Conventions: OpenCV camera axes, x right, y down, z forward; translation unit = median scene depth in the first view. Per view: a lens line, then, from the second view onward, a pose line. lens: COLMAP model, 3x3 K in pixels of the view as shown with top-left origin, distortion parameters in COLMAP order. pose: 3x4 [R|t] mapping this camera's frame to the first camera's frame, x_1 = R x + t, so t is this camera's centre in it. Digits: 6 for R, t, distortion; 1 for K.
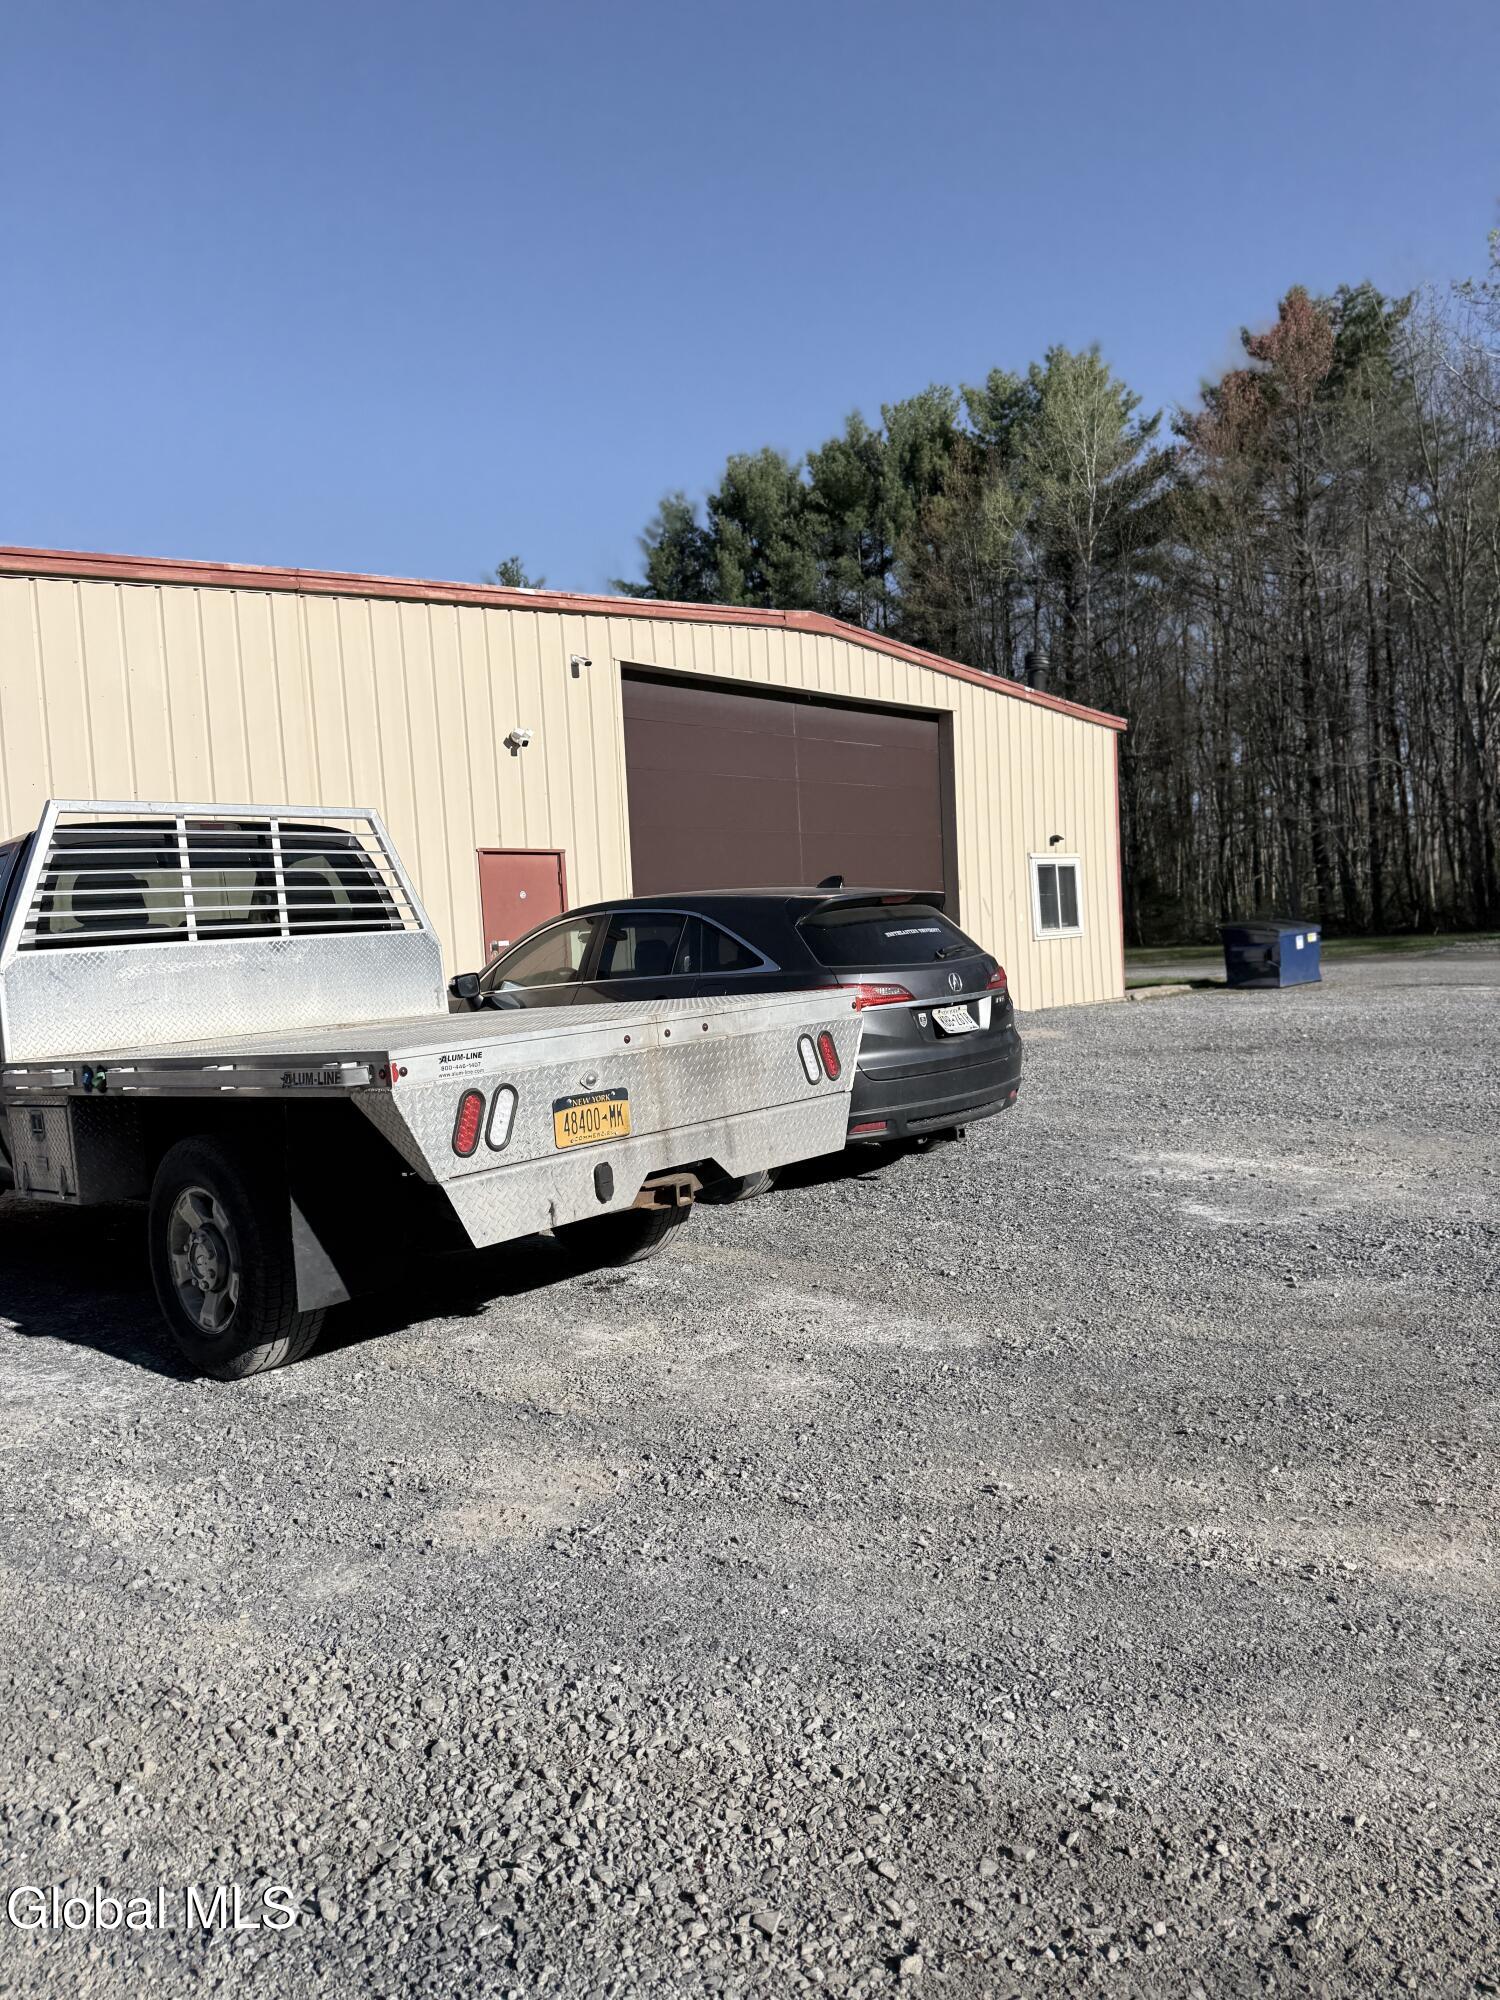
lens RADIAL K [[1384.8, 0, 741.2], [0, 1384.8, 1001.2], [0, 0, 1]] dist [0.194729, -0.401080]
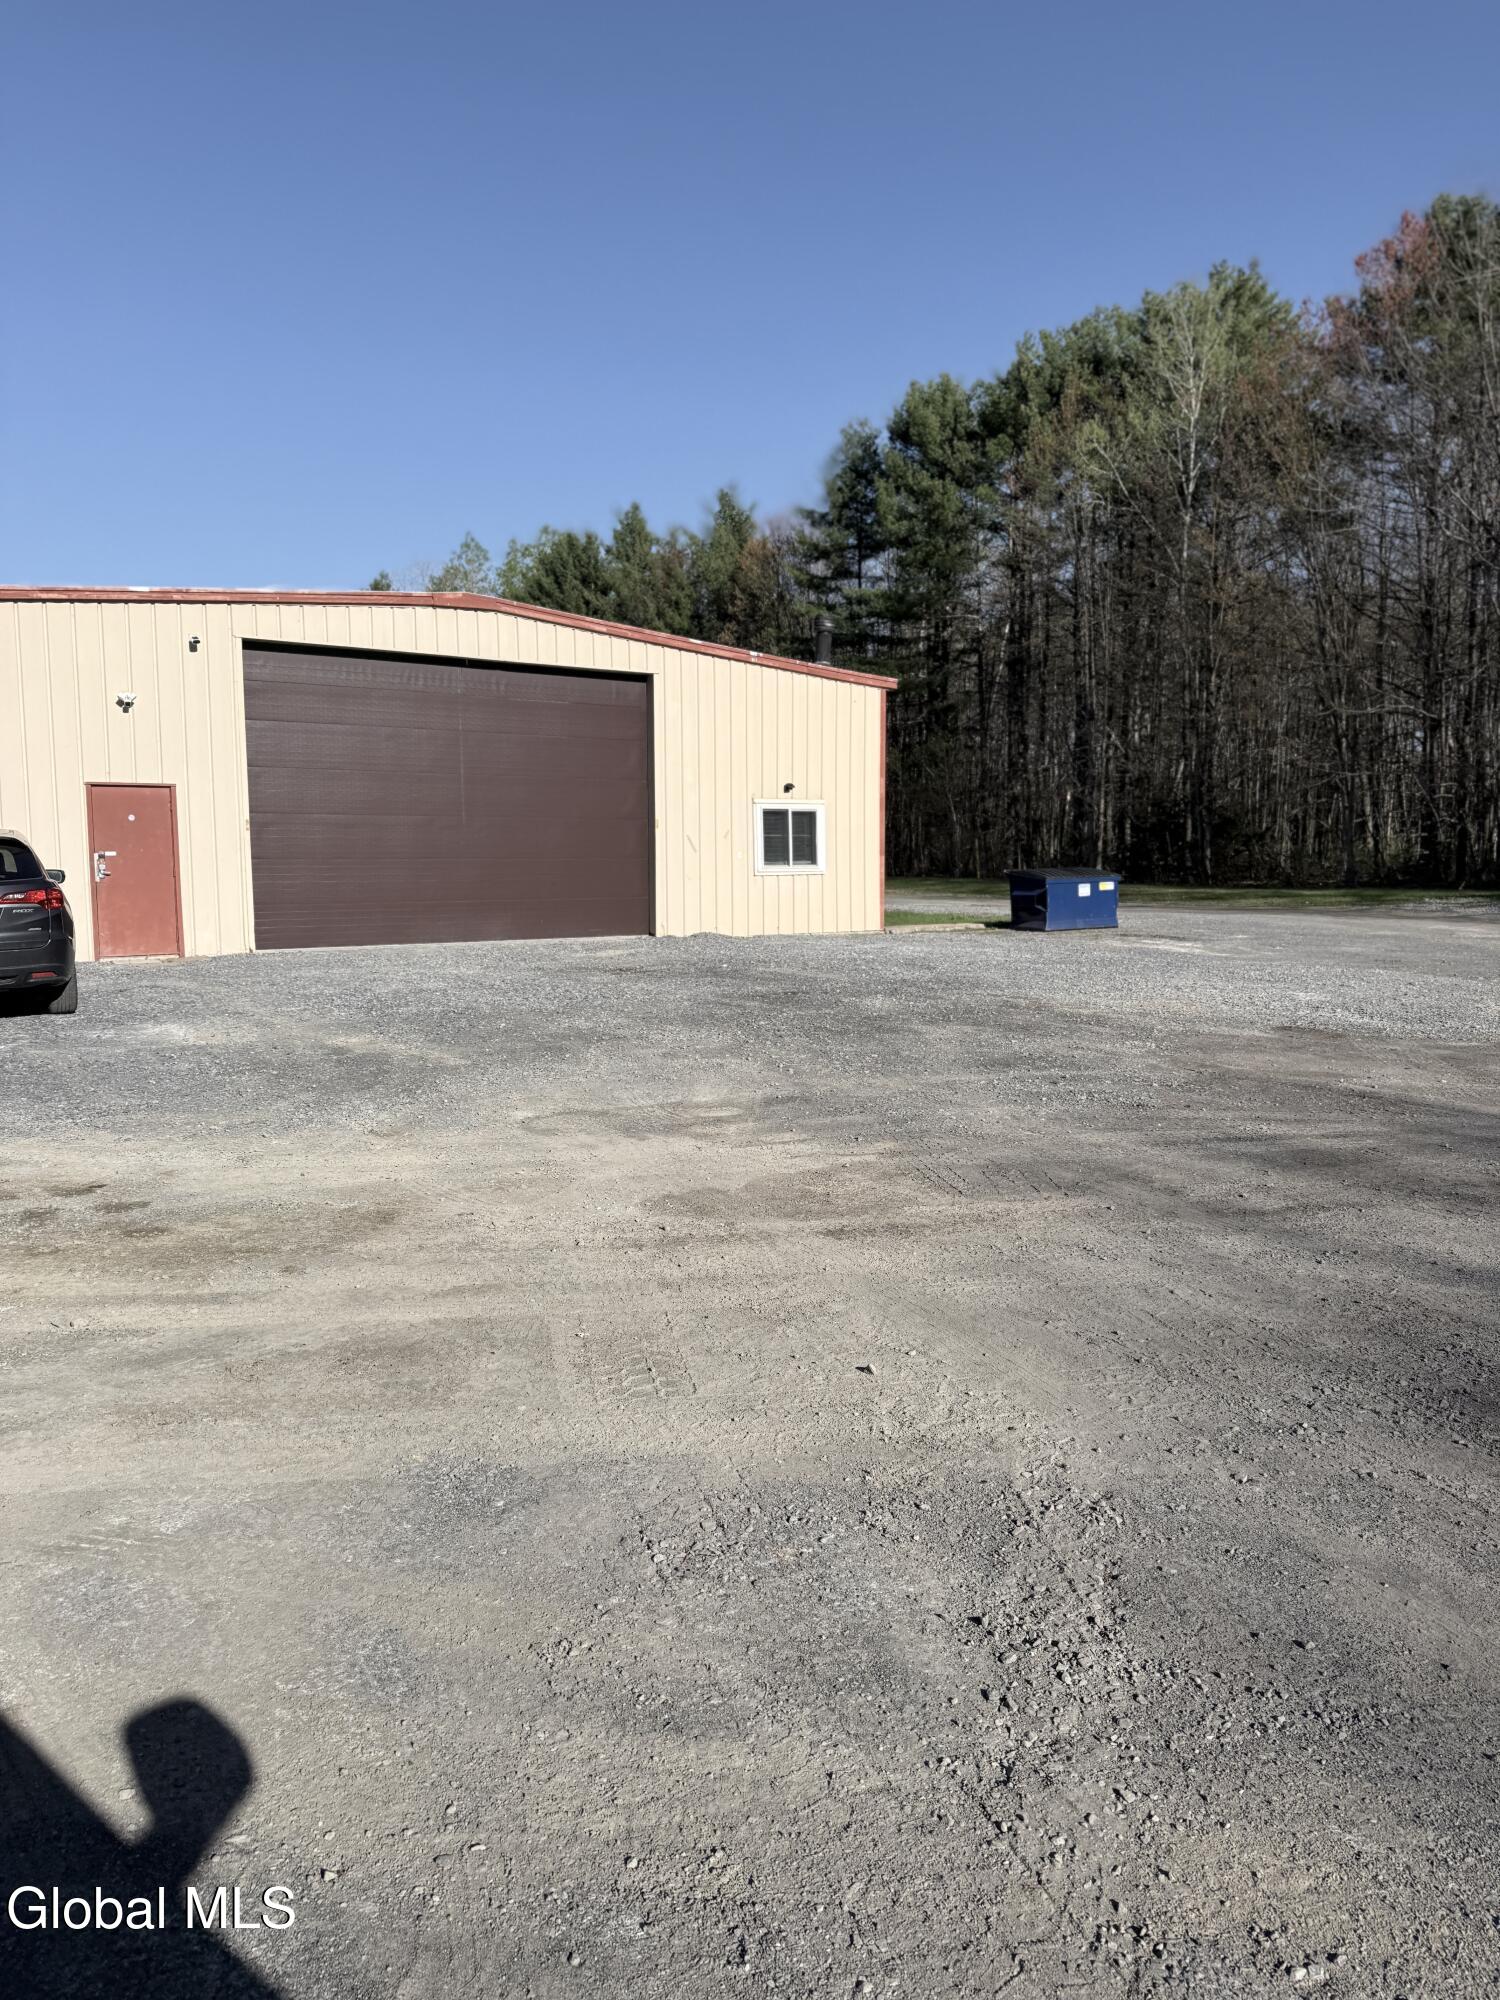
lens RADIAL K [[1407.1, 0, 829.7], [0, 1407.1, 1001.9], [0, 0, 1]] dist [0.151645, -0.253102]
pose [[0.967603, 0.076015, -0.240760, 1.013071], [-0.060084, 0.995532, 0.072843, -0.050797], [0.245221, -0.056017, 0.967847, -0.209233]]
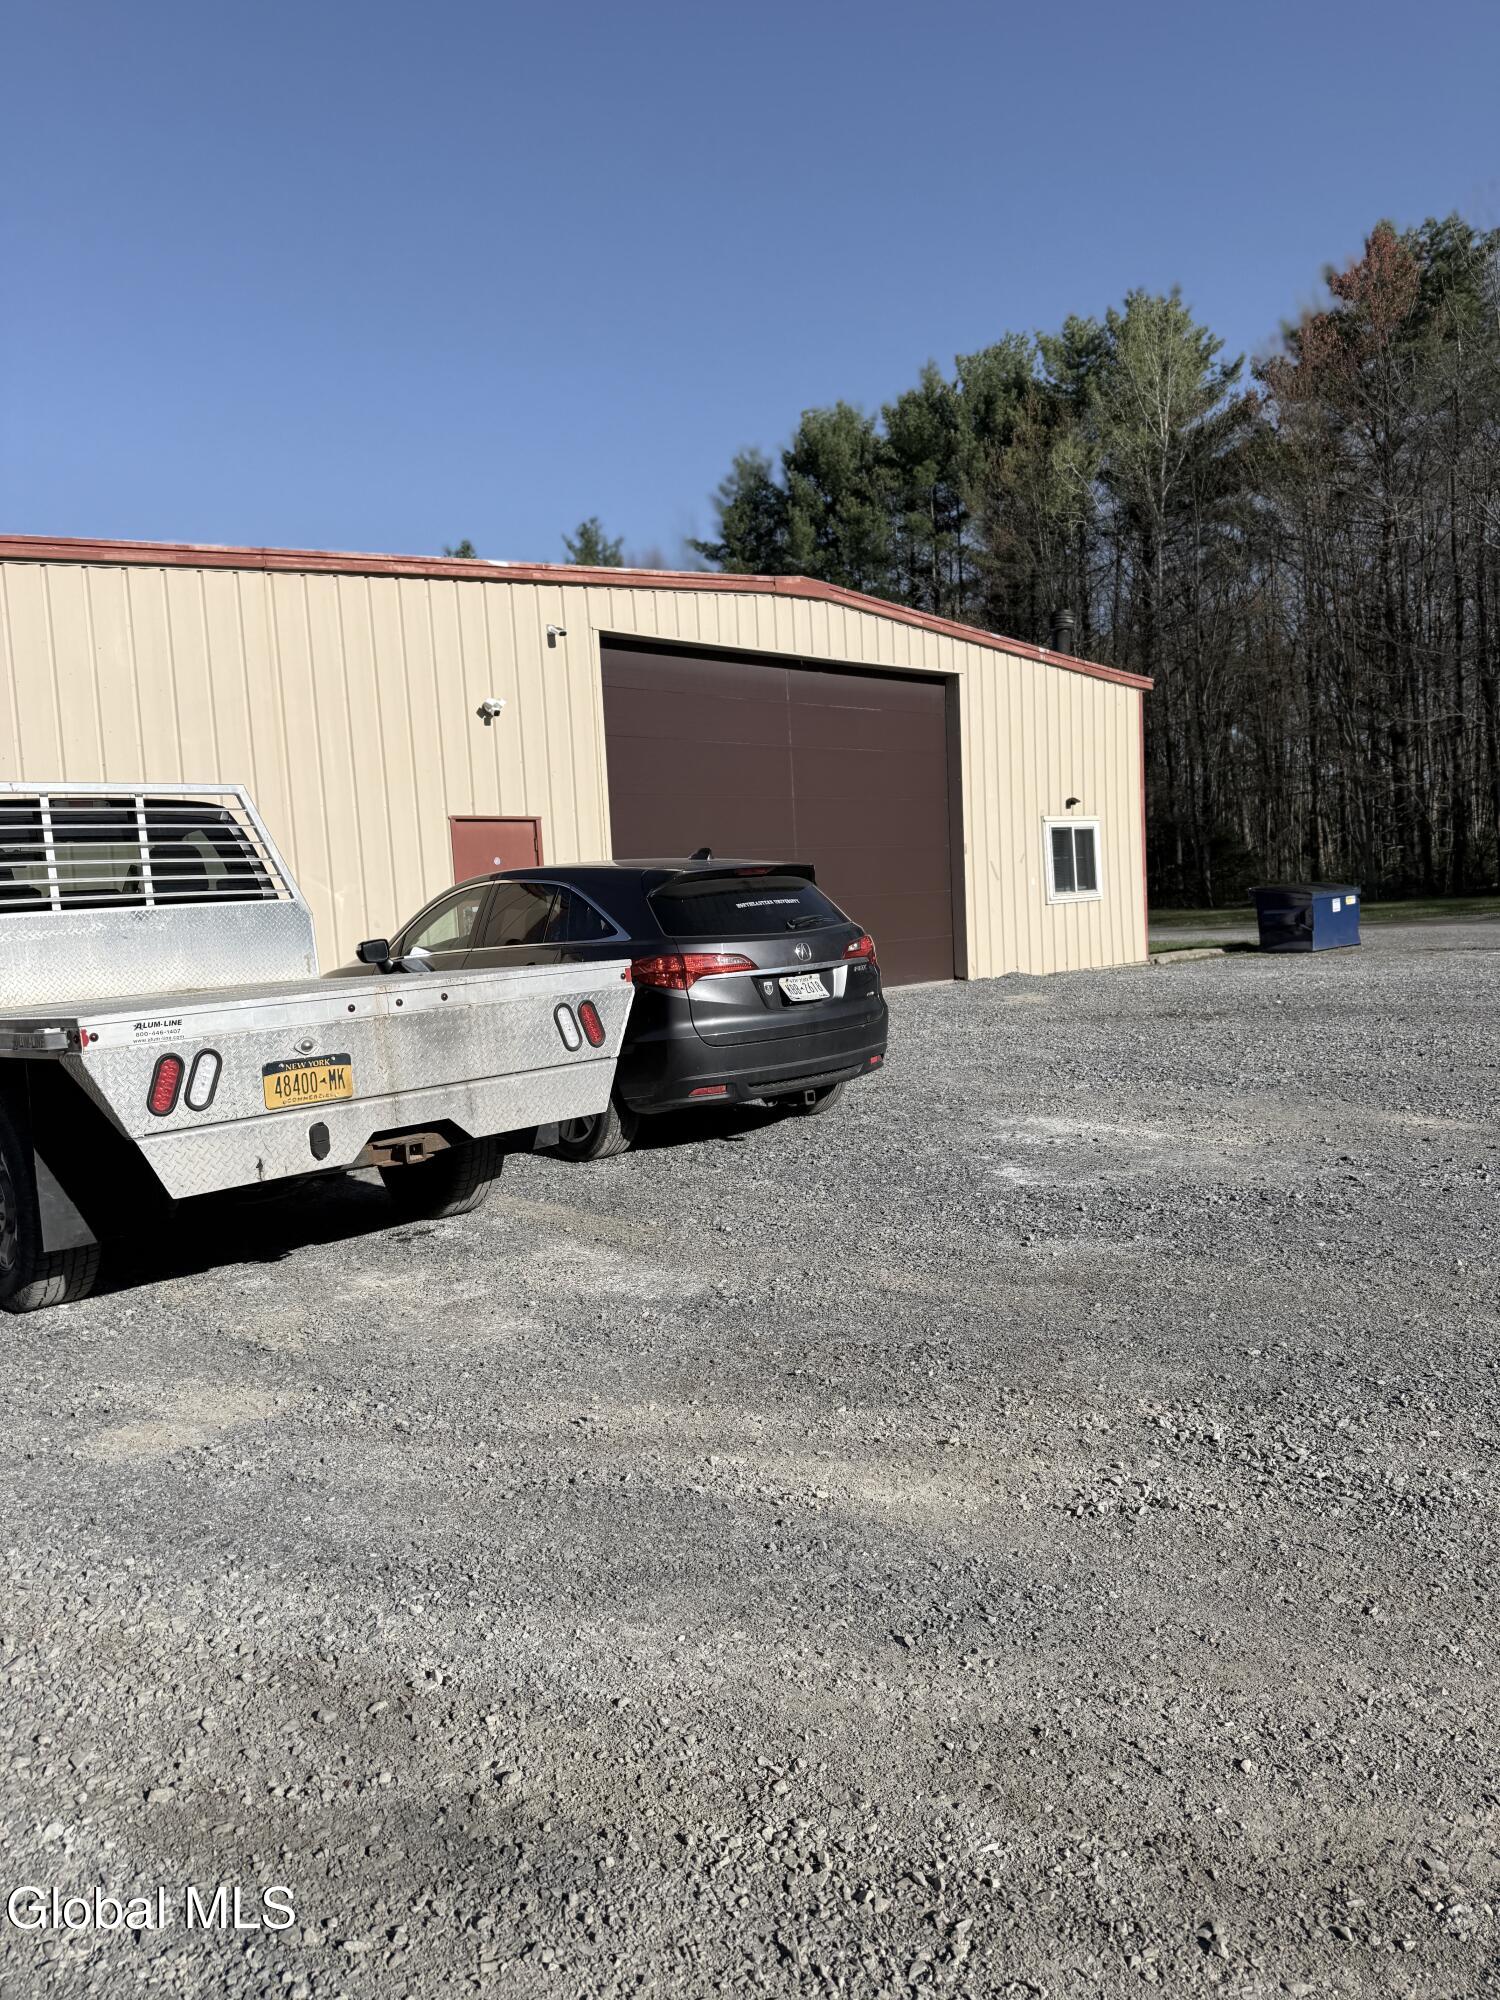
lens RADIAL K [[1391.9, 0, 750.0], [0, 1391.9, 1000.0], [0, 0, 1]] dist [0.143778, -0.247133]
pose [[0.997438, 0.007073, -0.071187, 0.127716], [-0.005039, 0.999575, 0.028701, -0.004920], [0.071359, -0.028269, 0.997050, -0.025711]]
